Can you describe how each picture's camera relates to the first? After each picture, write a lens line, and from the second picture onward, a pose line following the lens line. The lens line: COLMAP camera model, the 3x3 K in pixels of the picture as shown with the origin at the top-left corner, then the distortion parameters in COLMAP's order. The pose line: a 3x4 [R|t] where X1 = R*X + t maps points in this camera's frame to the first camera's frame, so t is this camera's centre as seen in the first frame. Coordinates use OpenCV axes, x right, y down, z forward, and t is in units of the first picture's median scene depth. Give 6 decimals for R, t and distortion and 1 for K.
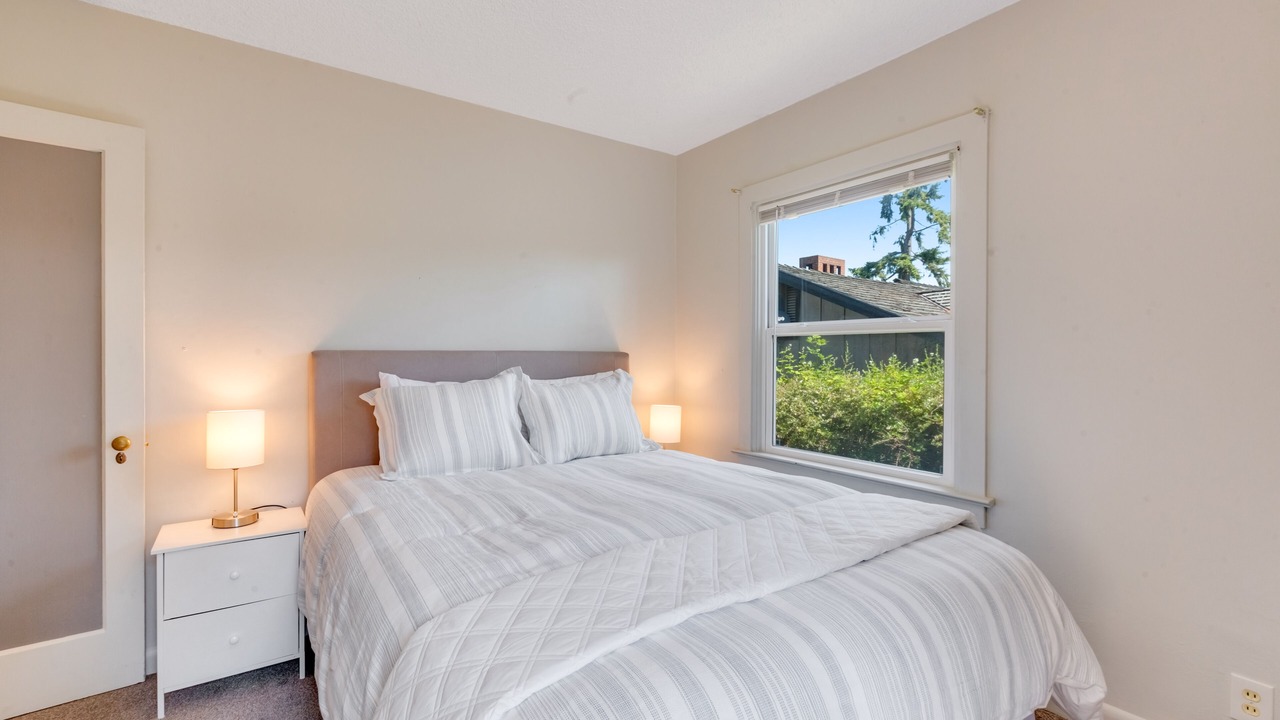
lens RADIAL K [[570.9, 0, 639.1], [0, 570.9, 358.7], [0, 0, 1]] dist [0.013791, -0.000265]
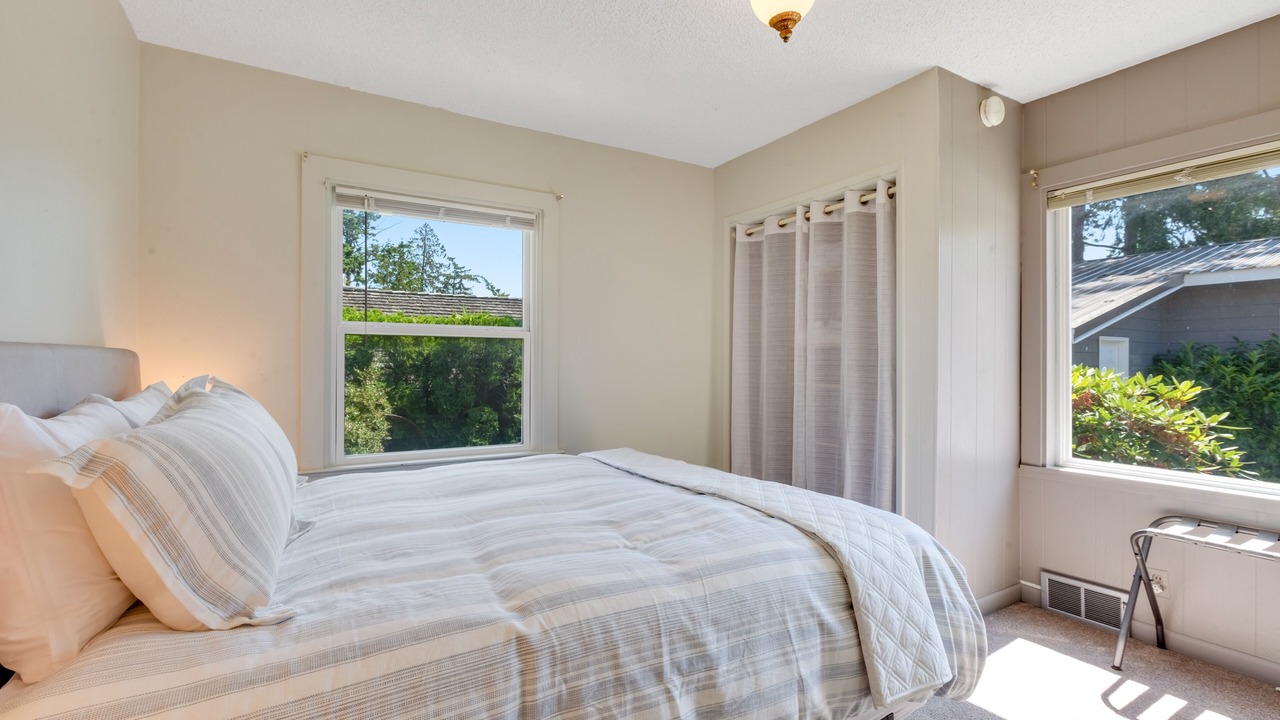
lens RADIAL K [[570.9, 0, 637.1], [0, 570.9, 359.1], [0, 0, 1]] dist [0.013791, -0.000265]
pose [[0.060546, -0.001601, 0.998164, -0.728463], [0.006451, 0.999978, 0.001213, 0.000242], [-0.998145, 0.006366, 0.060555, 0.561259]]
